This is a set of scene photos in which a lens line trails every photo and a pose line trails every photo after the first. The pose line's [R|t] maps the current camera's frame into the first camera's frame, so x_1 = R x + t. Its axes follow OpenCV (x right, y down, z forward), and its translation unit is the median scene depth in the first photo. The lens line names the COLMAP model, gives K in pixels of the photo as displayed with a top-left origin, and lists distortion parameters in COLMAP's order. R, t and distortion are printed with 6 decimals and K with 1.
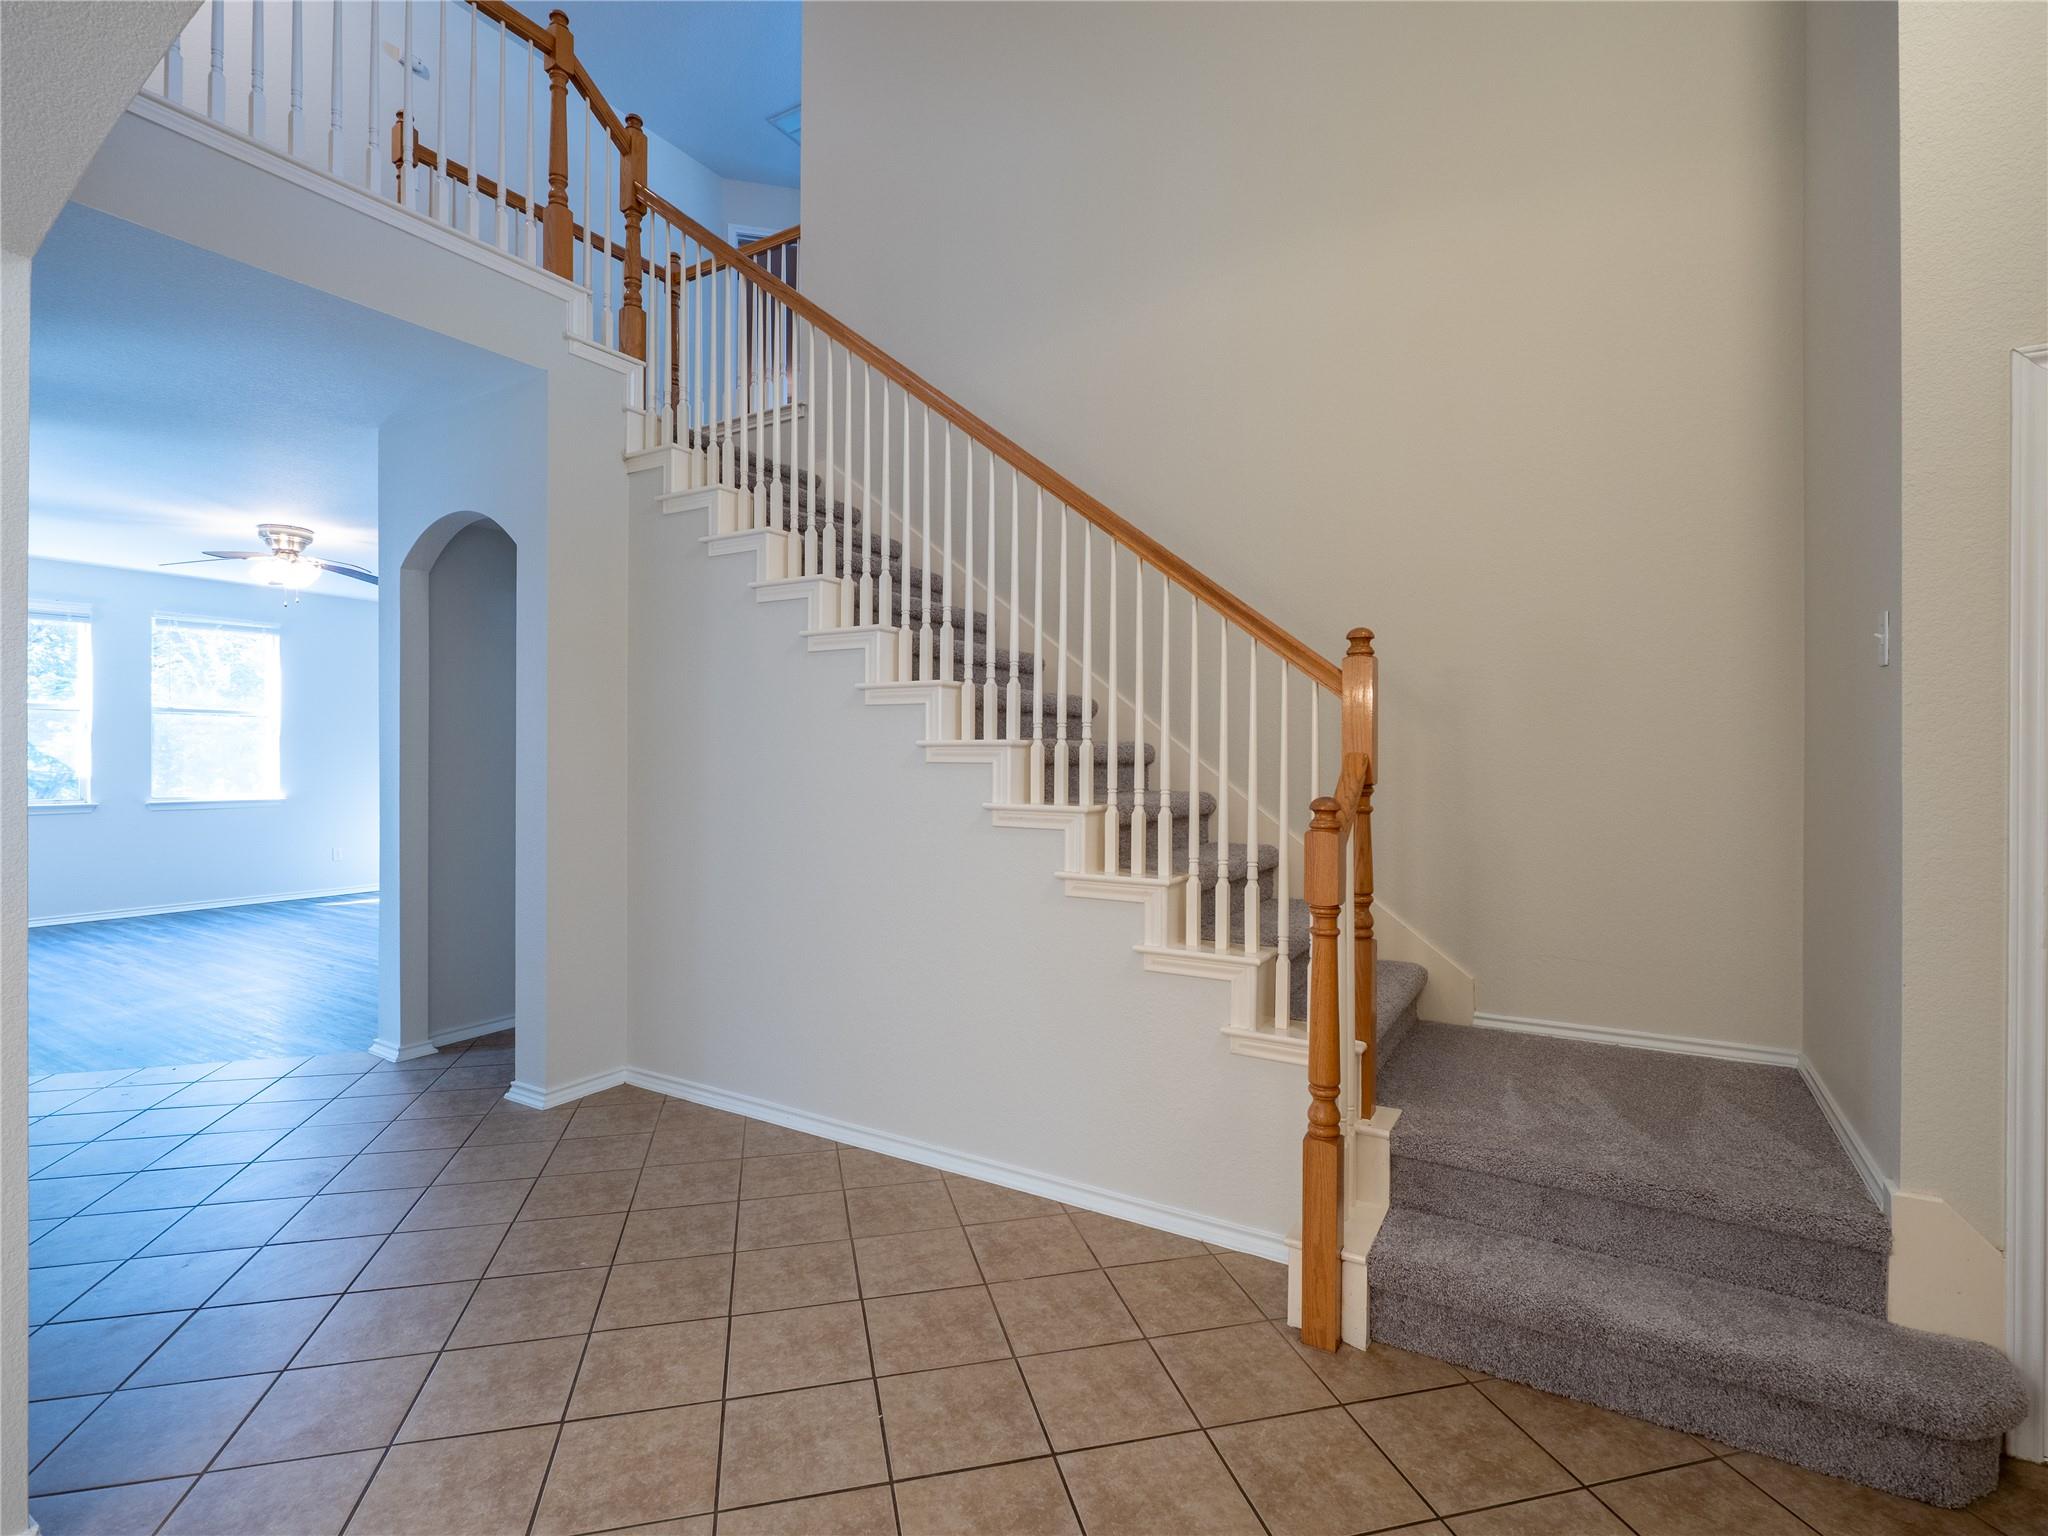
lens RADIAL K [[983.3, 0, 1032.3], [0, 983.3, 761.2], [0, 0, 1]] dist [-0.005928, -0.004223]
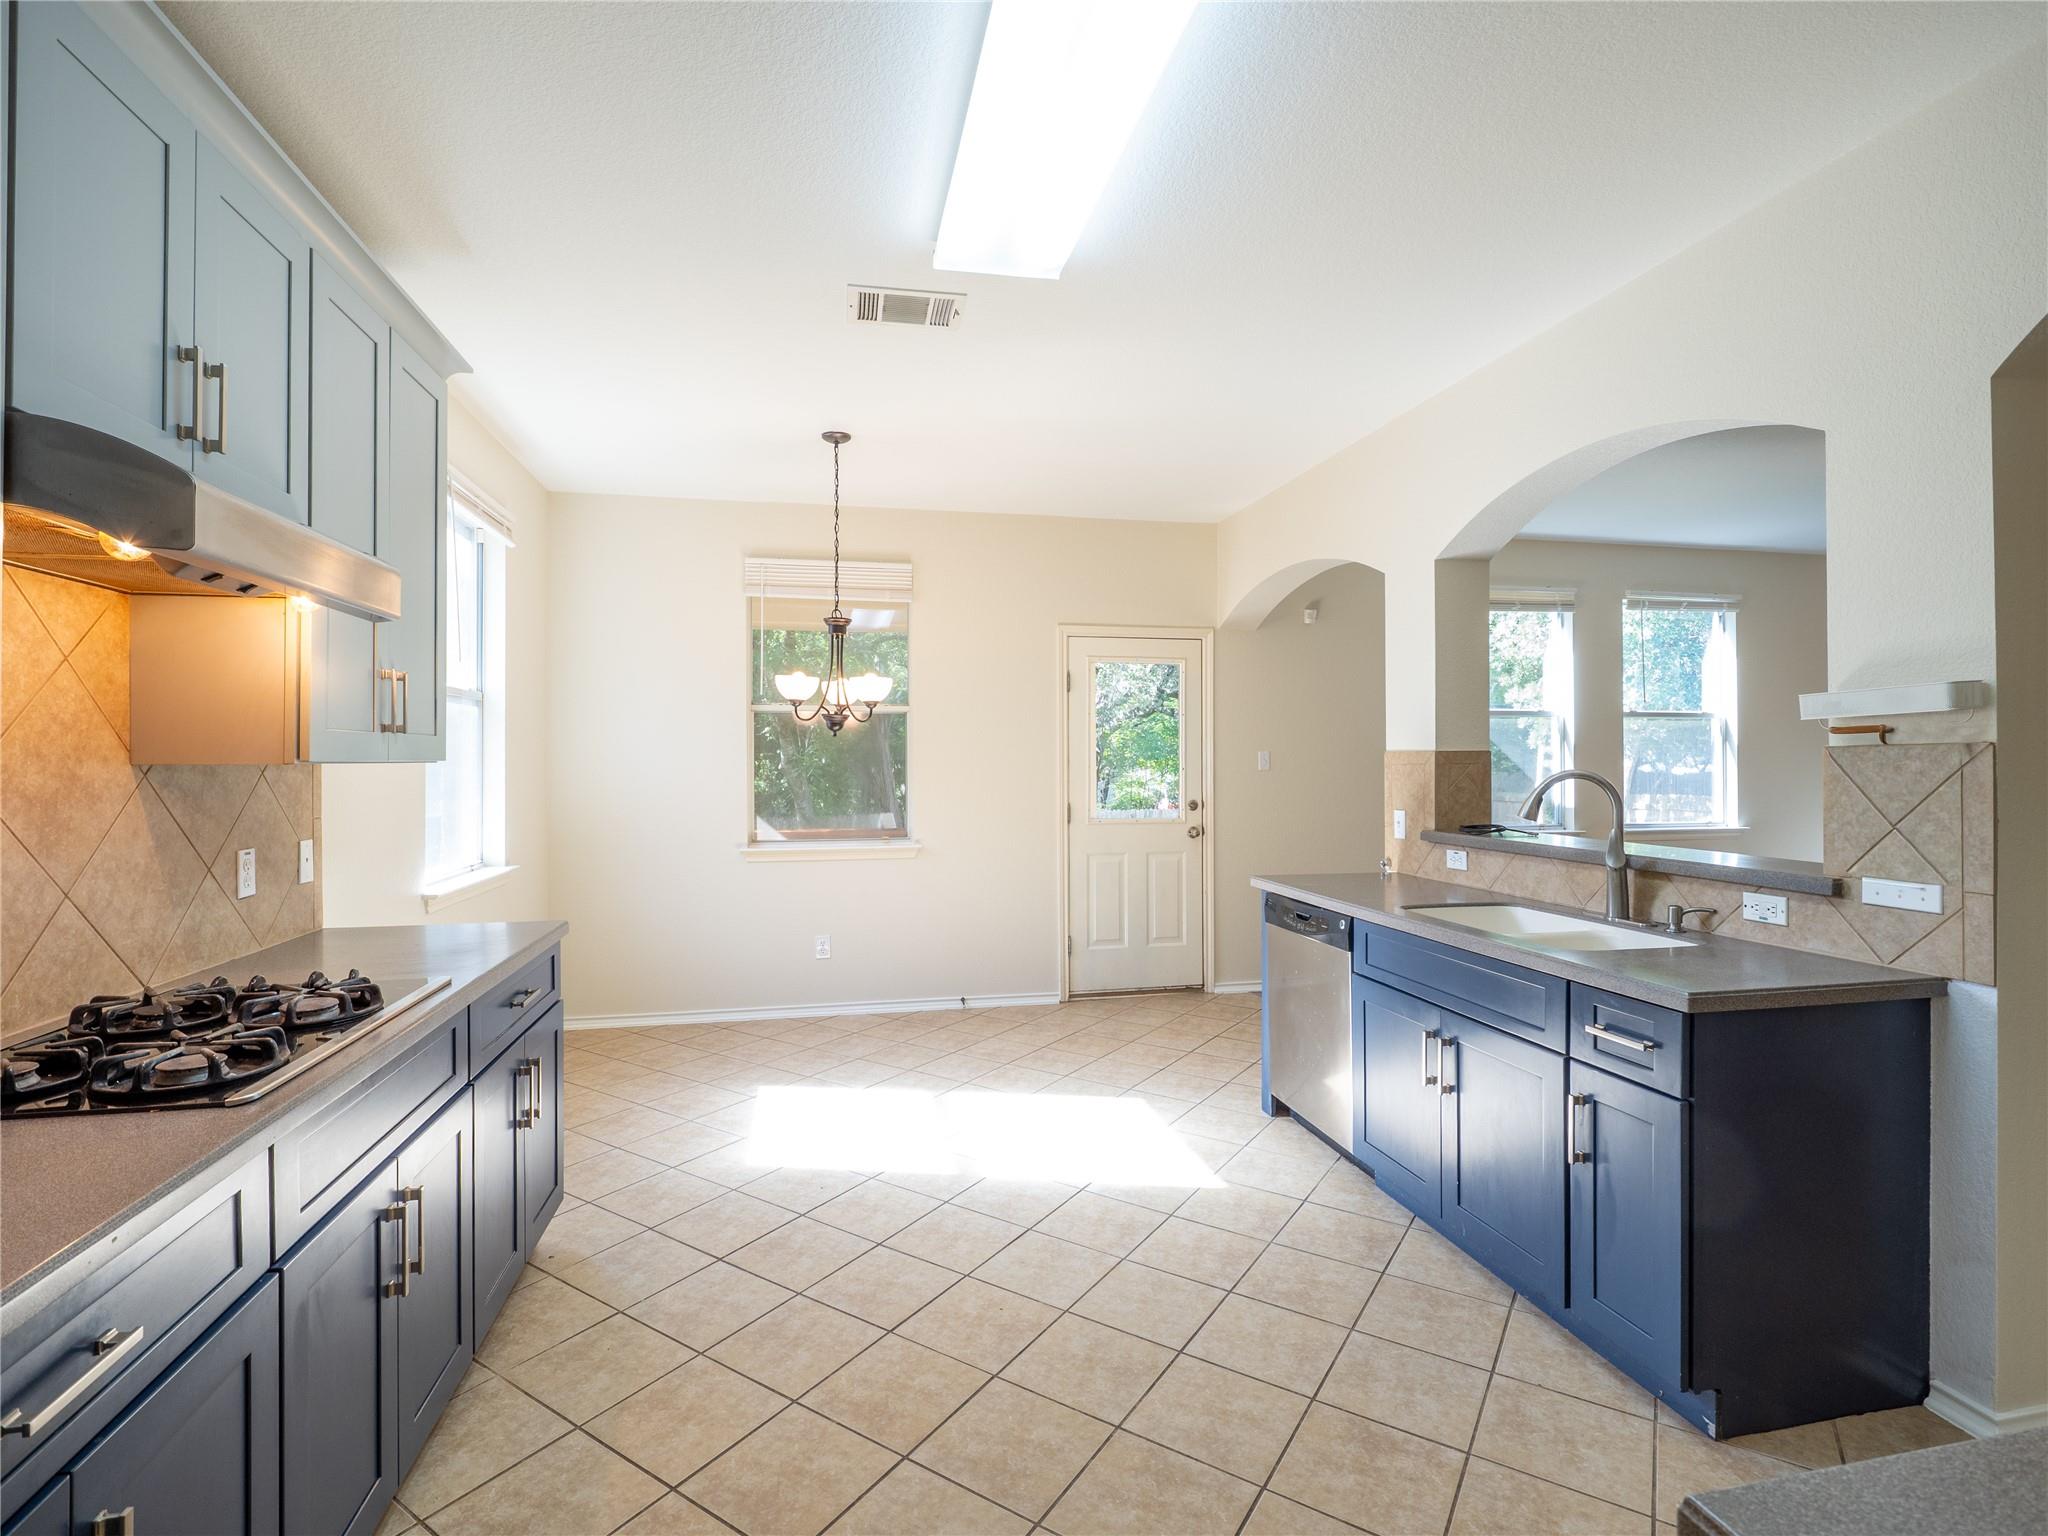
lens RADIAL K [[983.3, 0, 1020.6], [0, 983.3, 758.5], [0, 0, 1]] dist [-0.005928, -0.004223]
pose [[0.677934, -0.014854, -0.734973, -0.650371], [0.004491, 0.999861, -0.016065, -0.006611], [0.735109, 0.007590, 0.677906, 0.094393]]
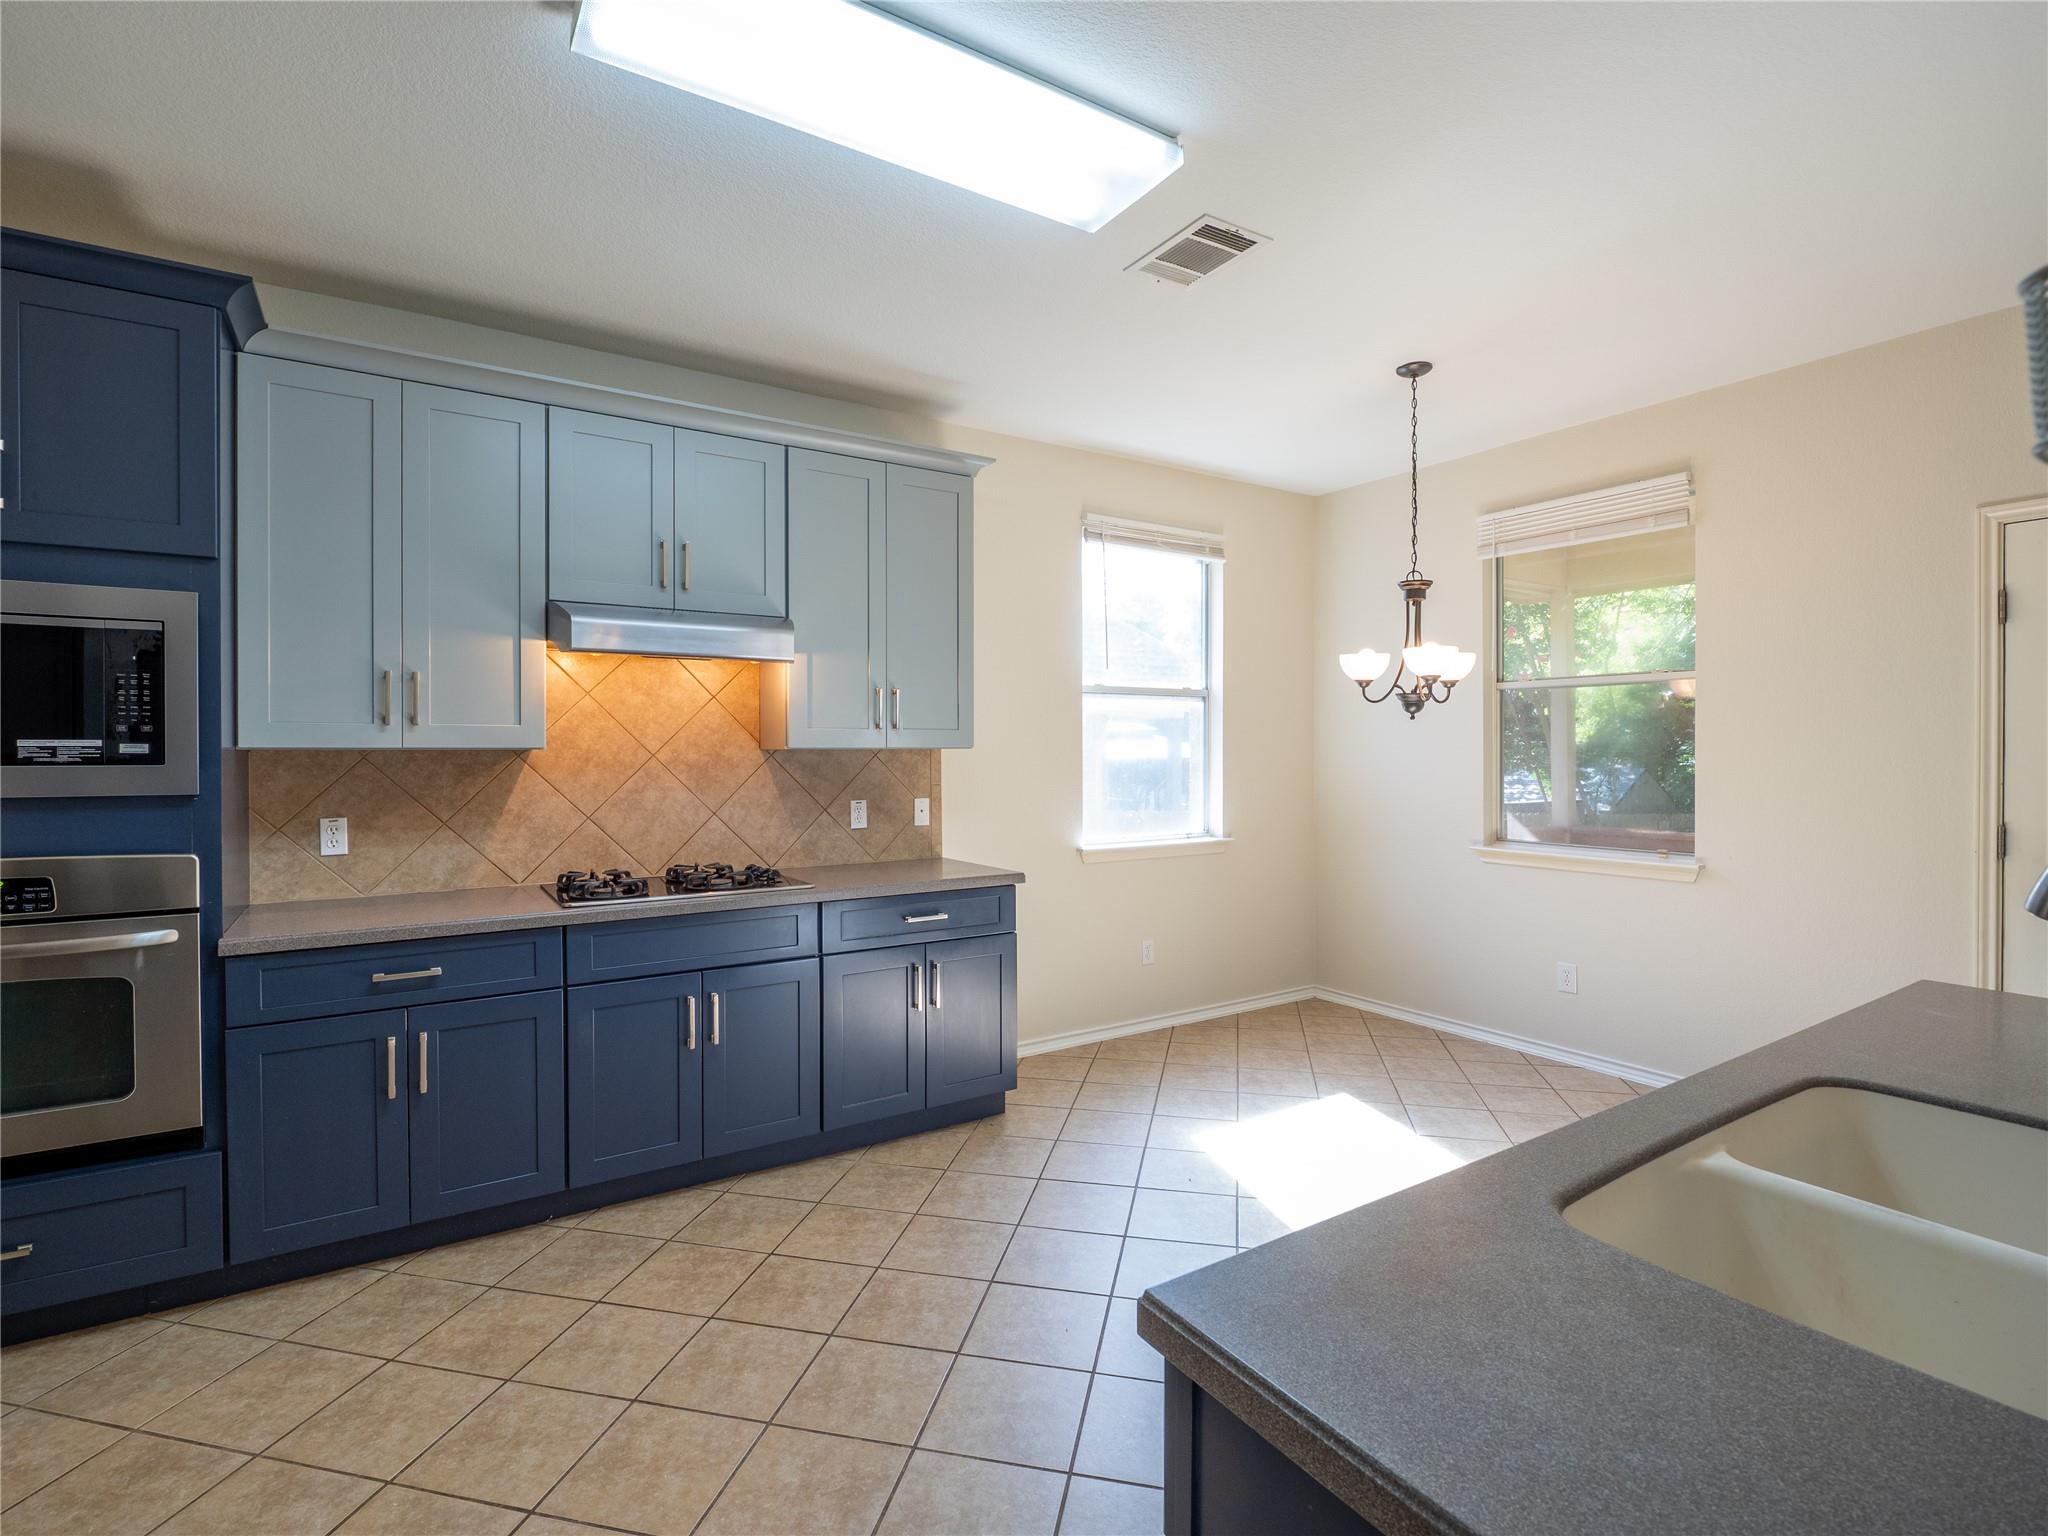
lens RADIAL K [[983.3, 0, 1016.7], [0, 983.3, 759.5], [0, 0, 1]] dist [-0.005928, -0.004223]
pose [[-0.451876, -0.002827, -0.892076, -0.617922], [-0.010366, 0.999944, 0.002082, -0.007473], [0.892021, 0.010188, -0.451880, 0.420443]]
